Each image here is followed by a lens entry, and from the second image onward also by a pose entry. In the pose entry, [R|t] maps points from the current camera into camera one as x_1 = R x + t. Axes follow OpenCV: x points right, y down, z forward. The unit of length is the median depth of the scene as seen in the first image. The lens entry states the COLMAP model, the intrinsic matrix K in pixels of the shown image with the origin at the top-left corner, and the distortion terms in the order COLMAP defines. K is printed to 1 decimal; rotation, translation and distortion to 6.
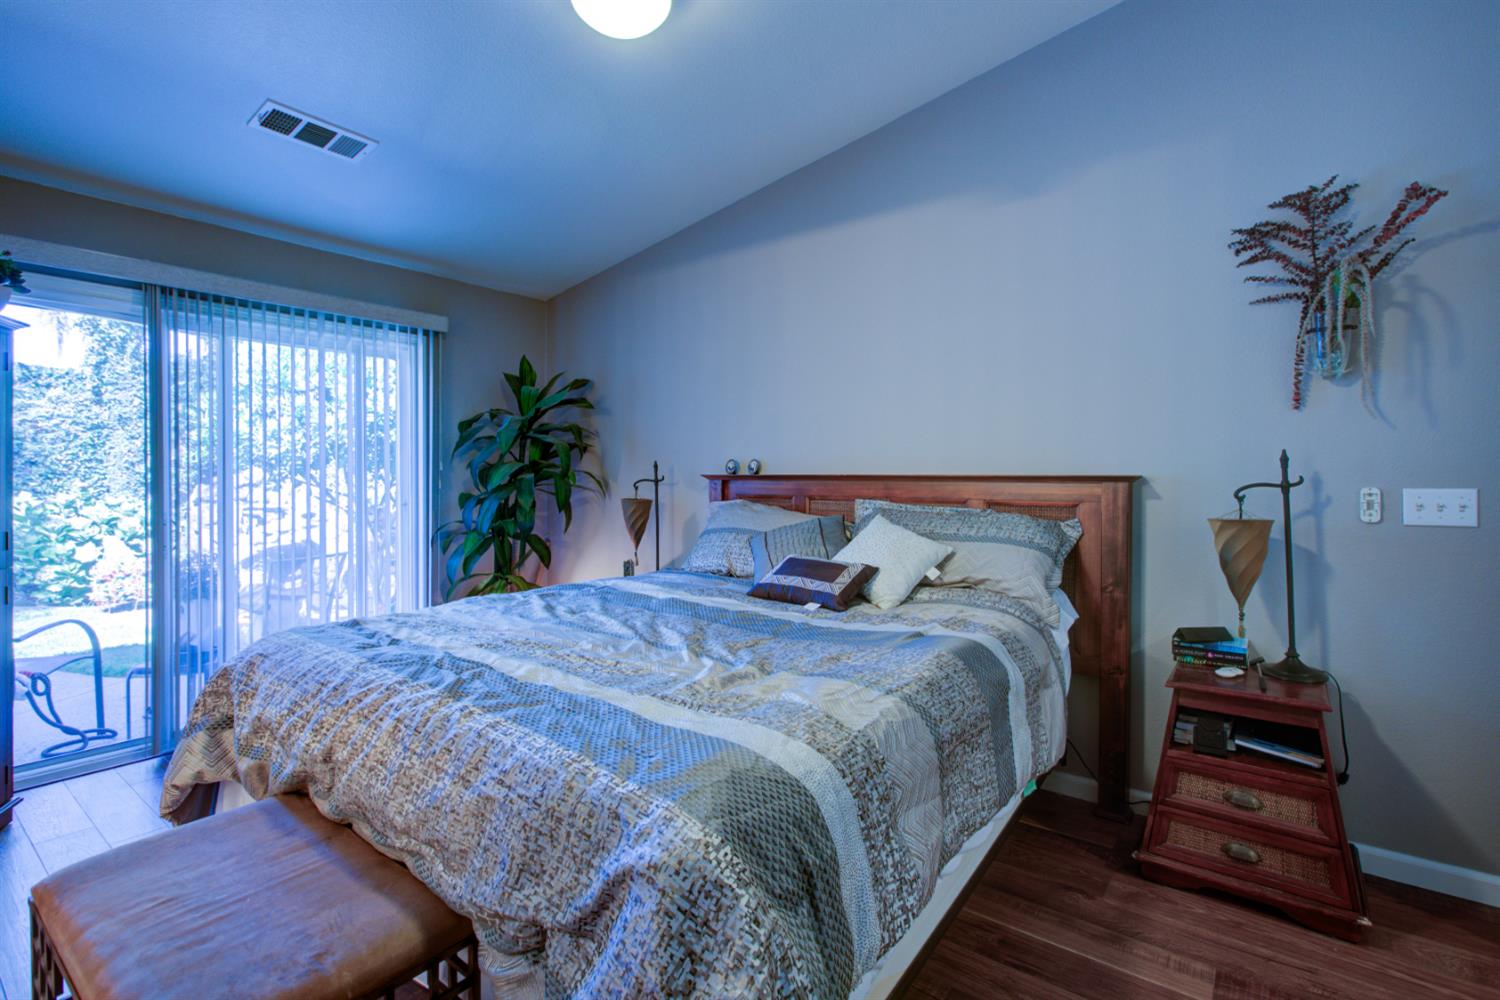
lens RADIAL K [[695.9, 0, 754.9], [0, 695.9, 482.7], [0, 0, 1]] dist [-0.000438, 0.000268]
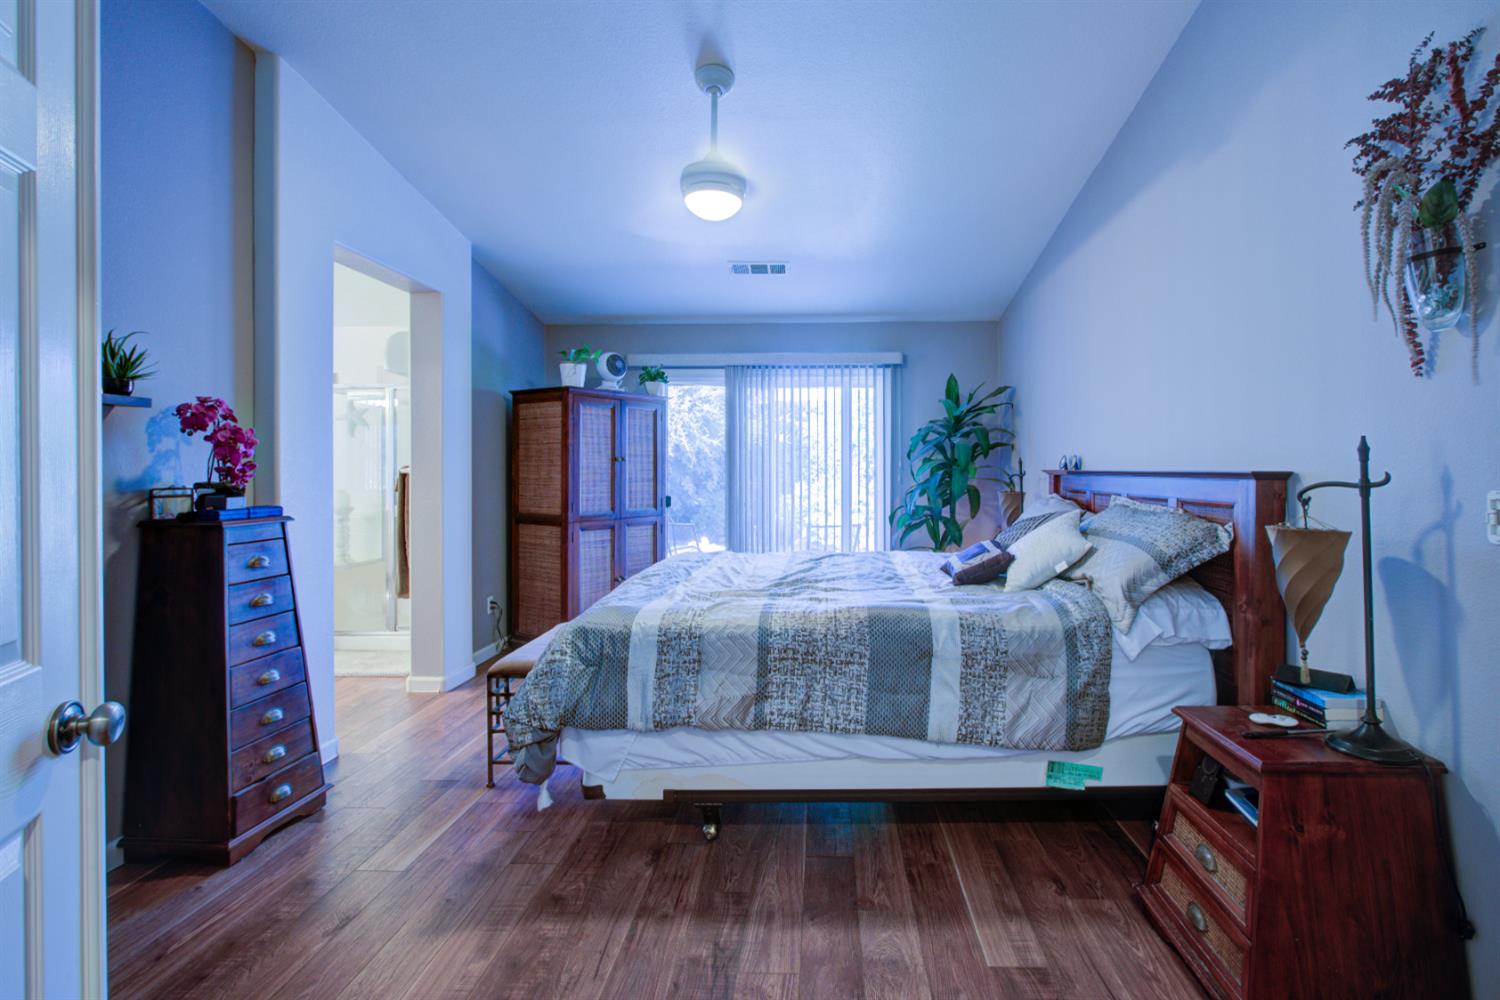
lens RADIAL K [[707.2, 0, 824.6], [0, 707.2, 475.7], [0, 0, 1]] dist [0.000052, 0.000209]
pose [[0.601914, 0.010723, -0.798489, 0.877417], [-0.014922, 0.999886, 0.002179, 0.000585], [0.798422, 0.010604, 0.602005, 0.091417]]
